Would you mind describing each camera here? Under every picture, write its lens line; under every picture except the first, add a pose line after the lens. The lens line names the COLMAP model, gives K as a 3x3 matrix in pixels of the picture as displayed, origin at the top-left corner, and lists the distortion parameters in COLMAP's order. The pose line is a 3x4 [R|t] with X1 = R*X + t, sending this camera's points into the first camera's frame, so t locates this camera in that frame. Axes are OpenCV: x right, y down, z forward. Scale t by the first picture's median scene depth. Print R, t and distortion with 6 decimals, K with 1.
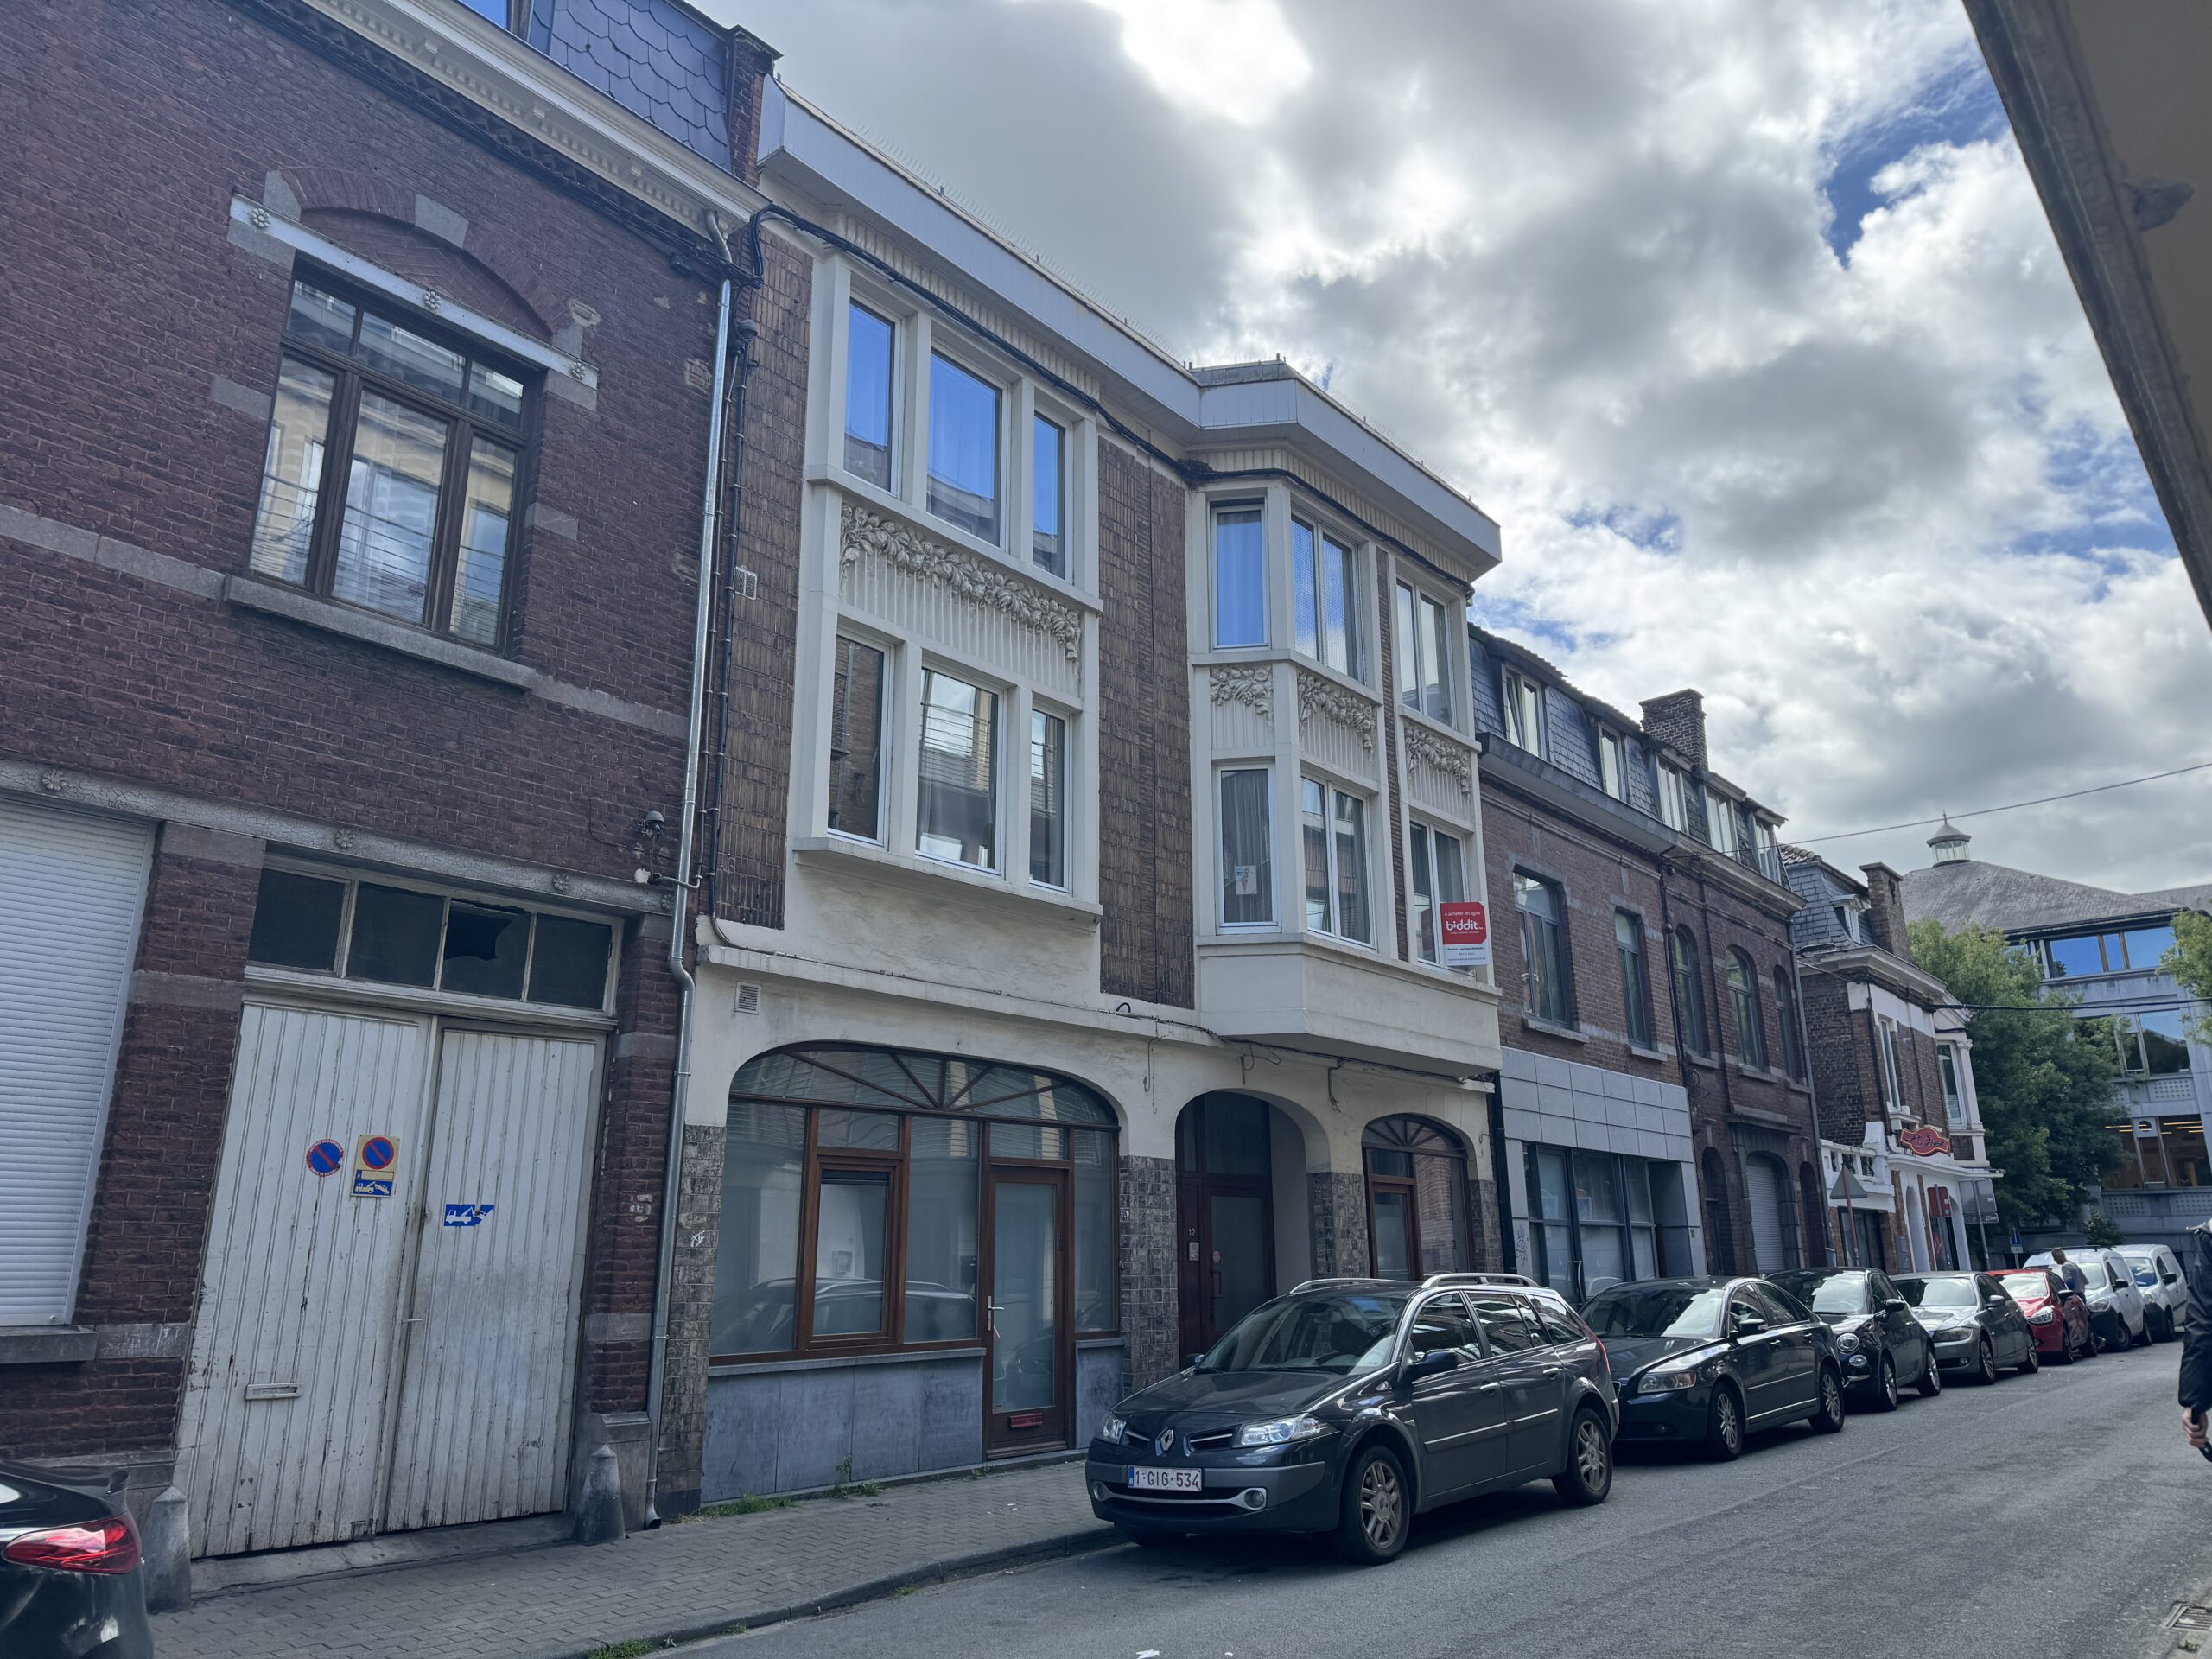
lens RADIAL K [[1512.8, 0, 1103.7], [0, 1512.8, 823.1], [0, 0, 1]] dist [0.146197, -0.279348]
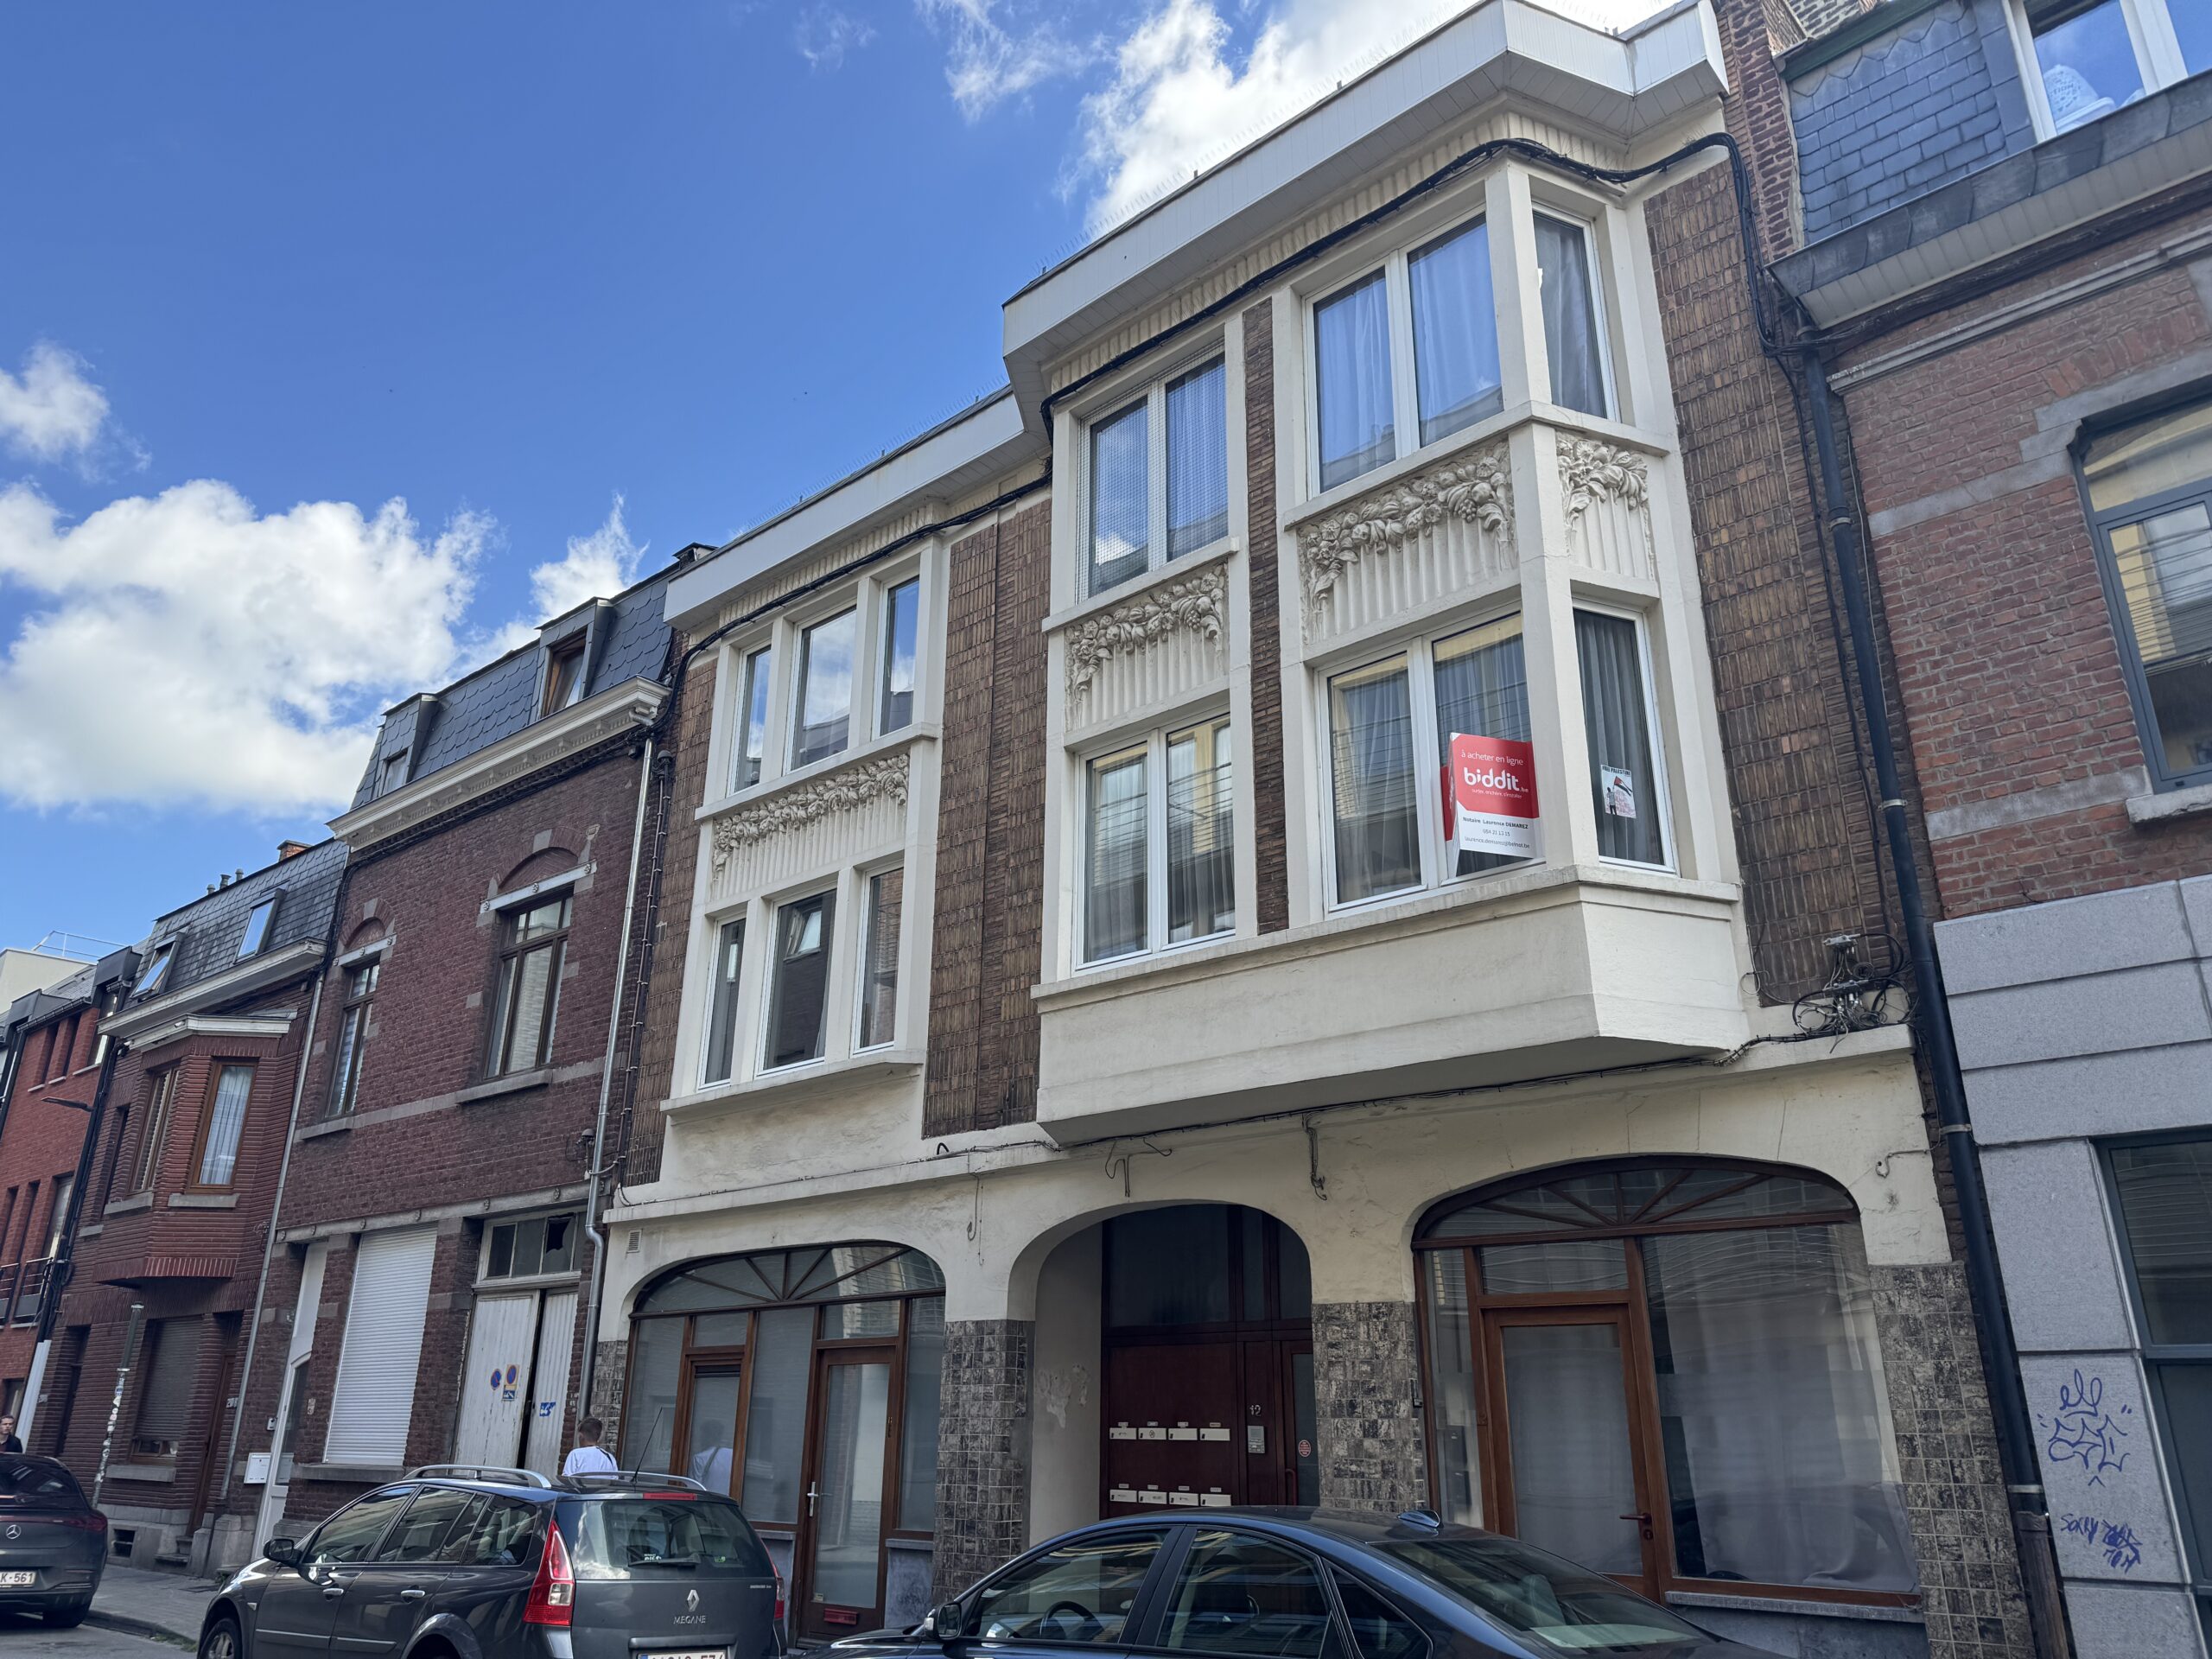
lens RADIAL K [[1512.8, 0, 1103.7], [0, 1512.8, 823.1], [0, 0, 1]] dist [0.146197, -0.279348]
pose [[-0.000574, -0.359535, -0.933131, 0.920770], [0.271606, 0.897997, -0.346165, 0.288136], [0.962408, -0.253643, 0.097136, 1.069320]]
